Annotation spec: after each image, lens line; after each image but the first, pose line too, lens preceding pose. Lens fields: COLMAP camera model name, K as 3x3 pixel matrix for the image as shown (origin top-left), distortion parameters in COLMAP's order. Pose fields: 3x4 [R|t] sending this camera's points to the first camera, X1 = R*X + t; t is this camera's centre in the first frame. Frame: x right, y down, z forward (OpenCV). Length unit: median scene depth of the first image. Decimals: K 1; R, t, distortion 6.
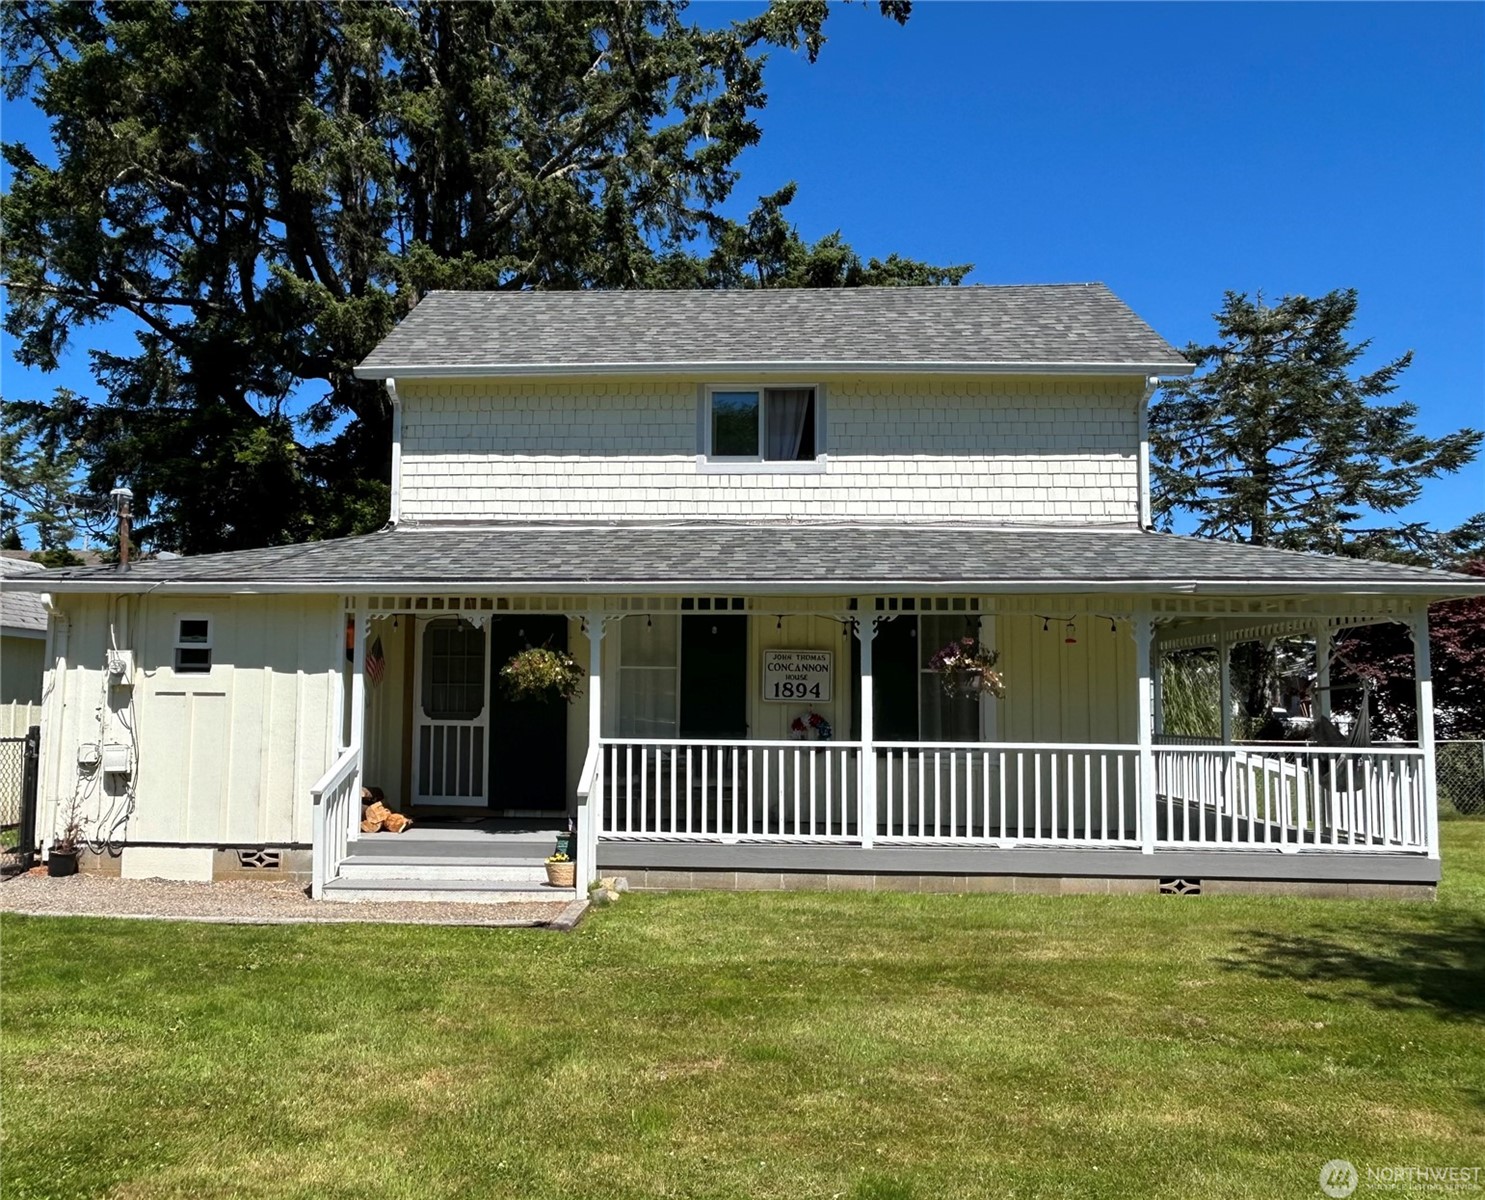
lens RADIAL K [[1178.7, 0, 667.0], [0, 1178.7, 620.7], [0, 0, 1]] dist [0.010600, -0.017761]
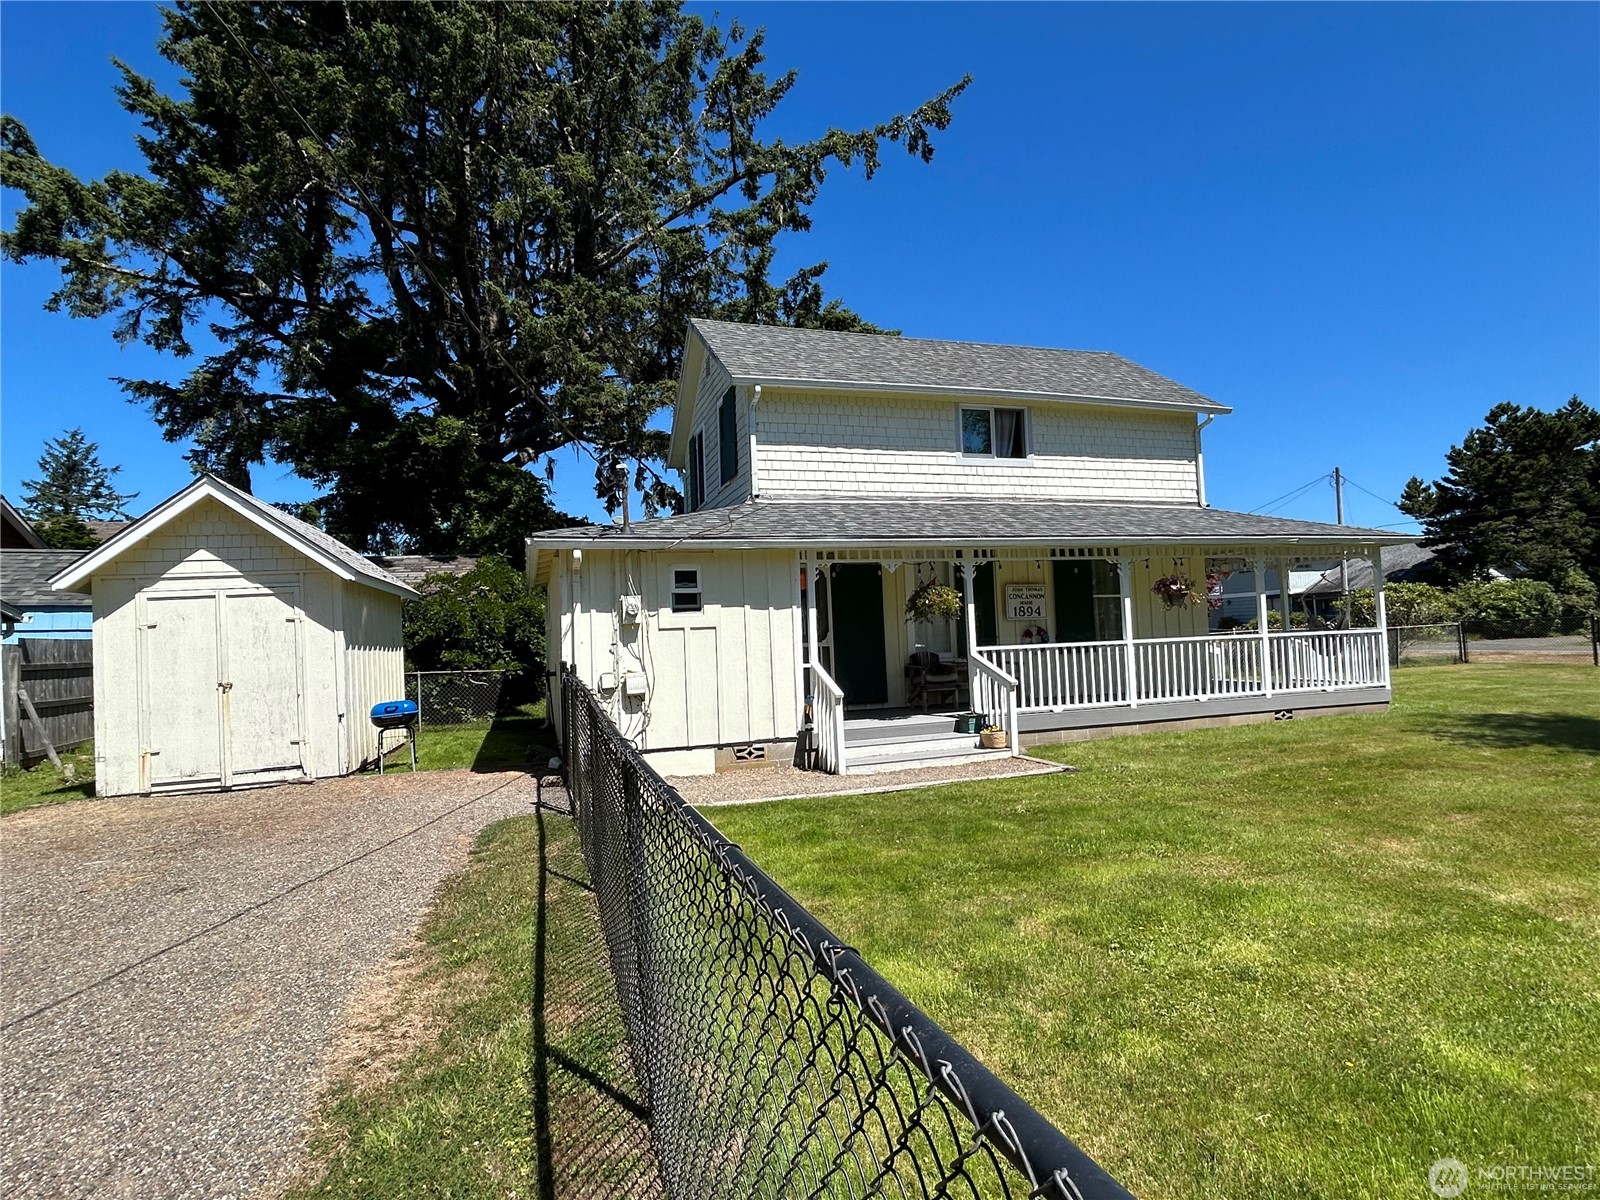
lens RADIAL K [[846.1, 0, 797.7], [0, 846.1, 602.9], [0, 0, 1]] dist [0.001691, 0.001514]
pose [[0.928860, -0.031329, 0.369104, -0.557400], [0.019931, 0.999201, 0.034653, 0.004796], [-0.369895, -0.024832, 0.928742, 0.103571]]
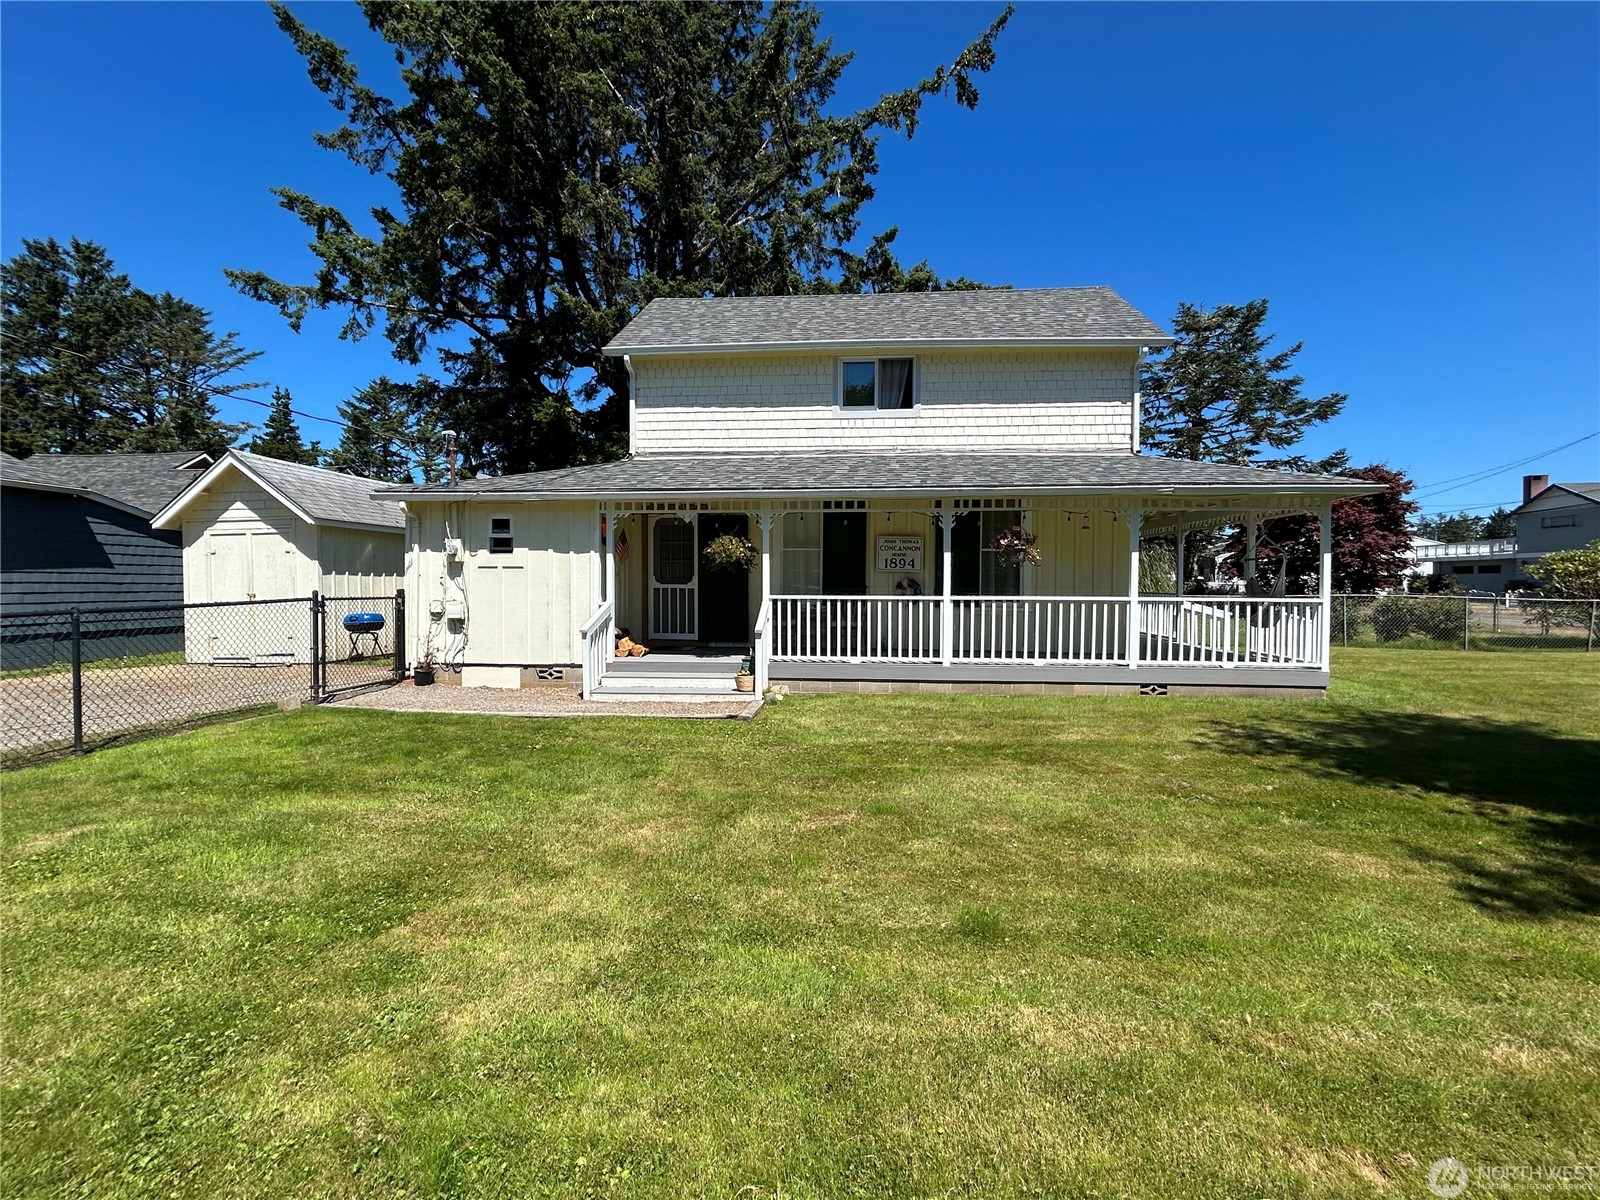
lens RADIAL K [[722.4, 0, 798.7], [0, 722.4, 600.7], [0, 0, 1]] dist [-0.001061, 0.000475]
pose [[0.999774, -0.005442, -0.020570, -0.000576], [0.007515, 0.994750, 0.102061, 0.011100], [0.019907, -0.102192, 0.994565, 0.068522]]
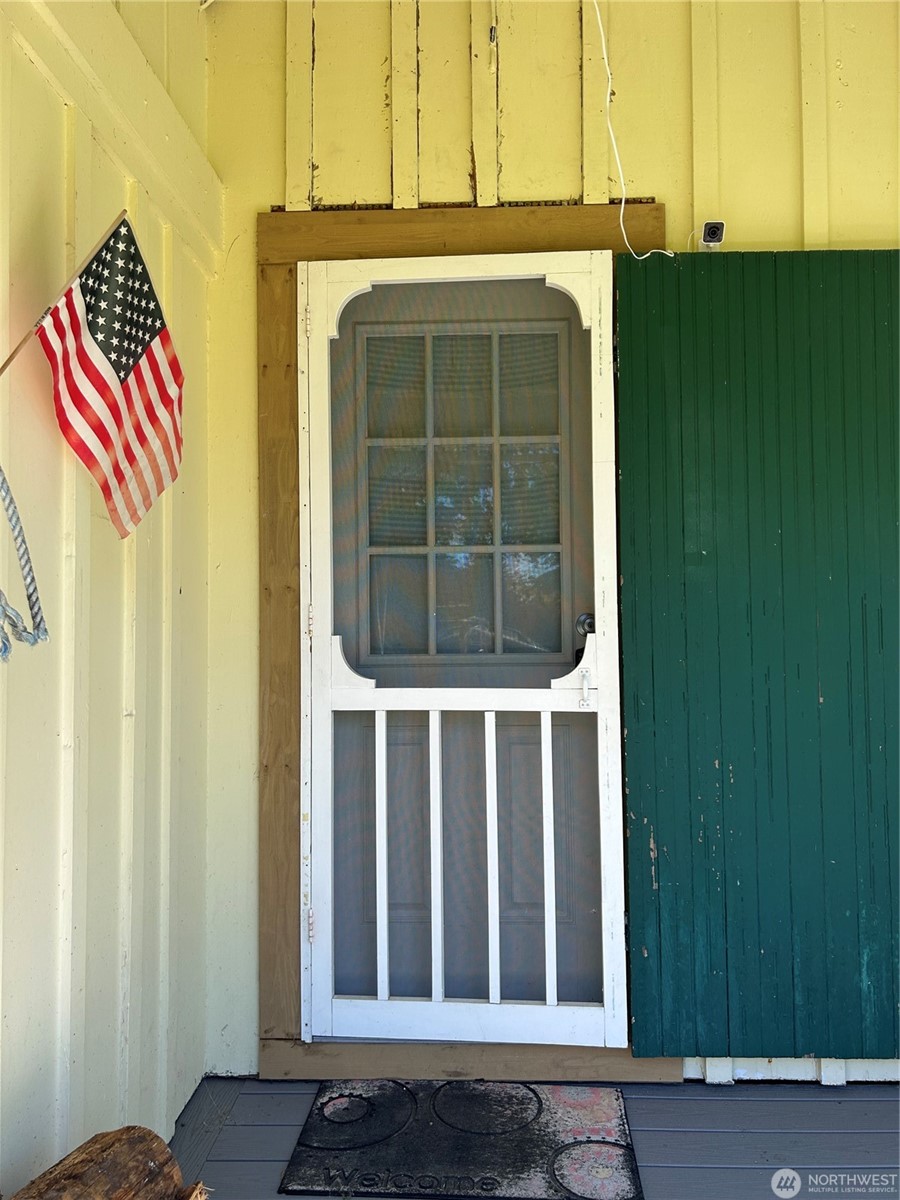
lens RADIAL K [[896.1, 0, 450.0], [0, 896.1, 601.7], [0, 0, 1]] dist [0.035415, -0.040669]
pose [[0.999426, -0.017477, 0.029011, -0.192784], [0.016583, 0.999389, 0.030761, 0.061310], [-0.029531, -0.030263, 0.999106, 0.825594]]
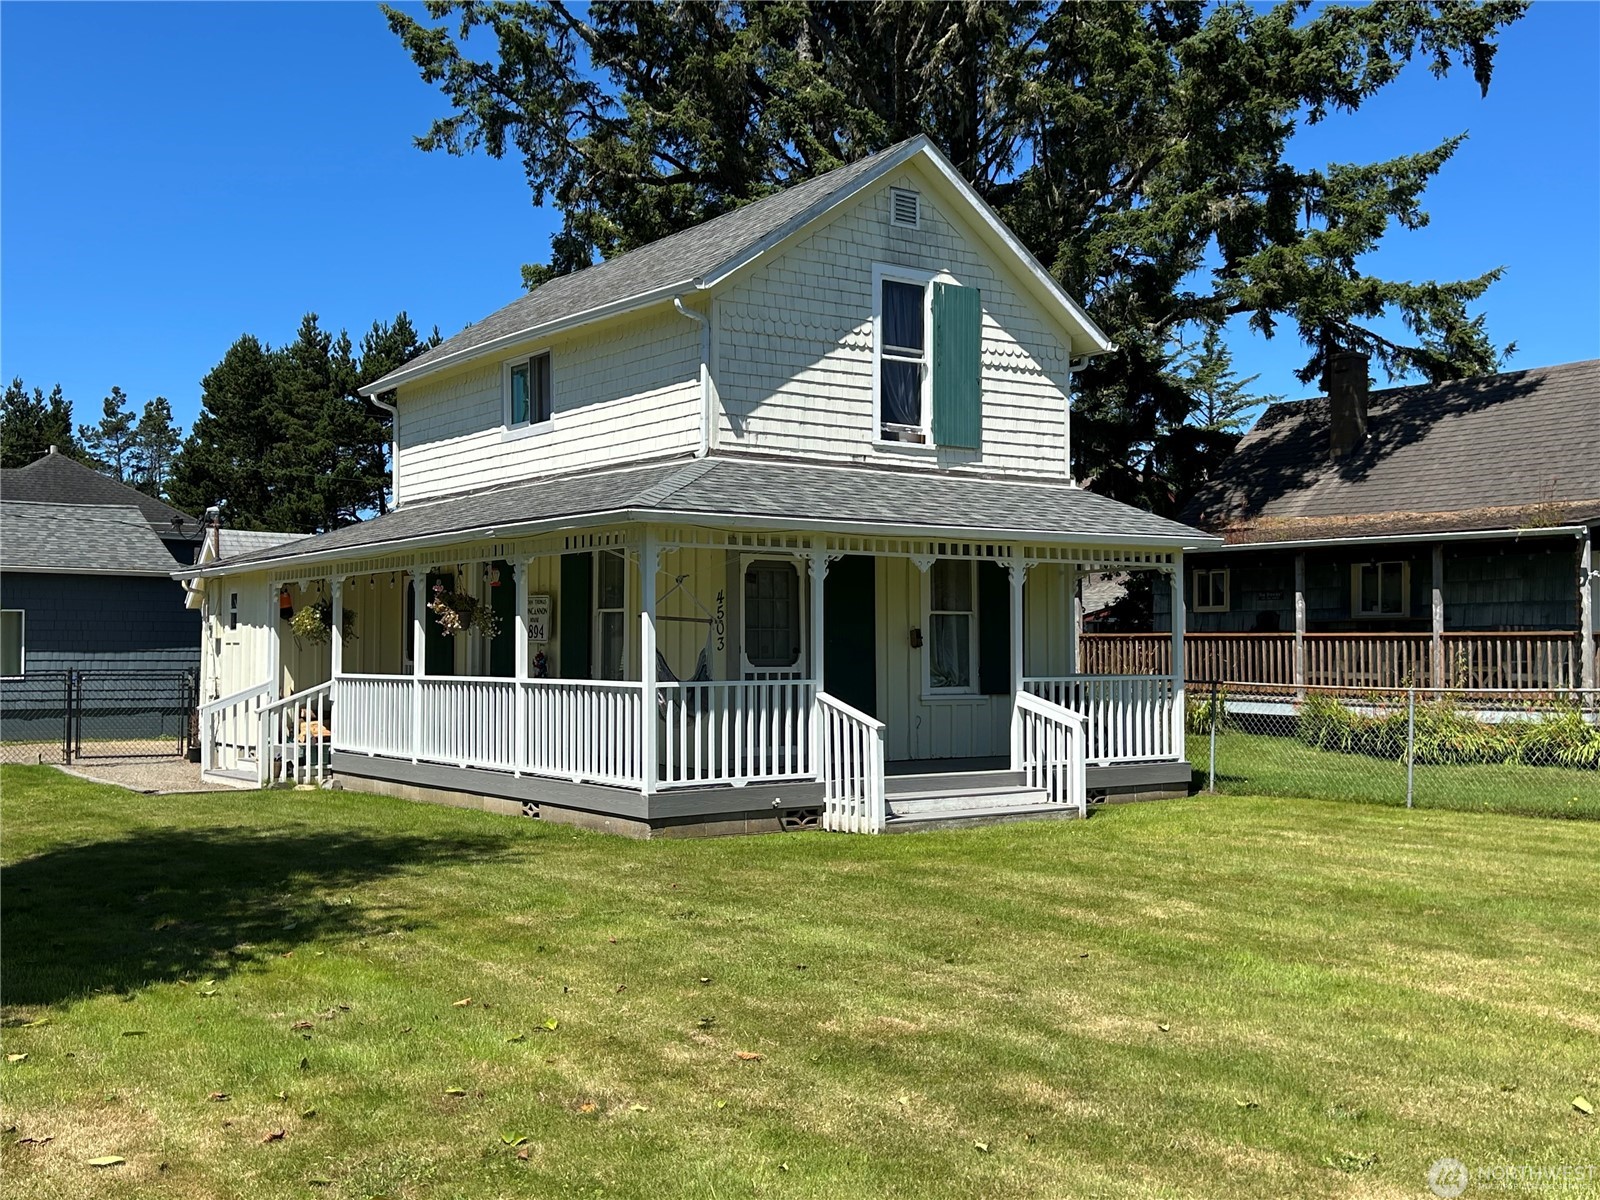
lens RADIAL K [[1685.2, 0, 807.1], [0, 1685.2, 593.8], [0, 0, 1]] dist [0.023609, 0.000000]
pose [[0.633881, -0.038412, -0.772477, 1.492620], [0.070019, 0.997515, 0.007855, 0.028752], [0.770255, -0.059067, 0.634995, 0.189789]]
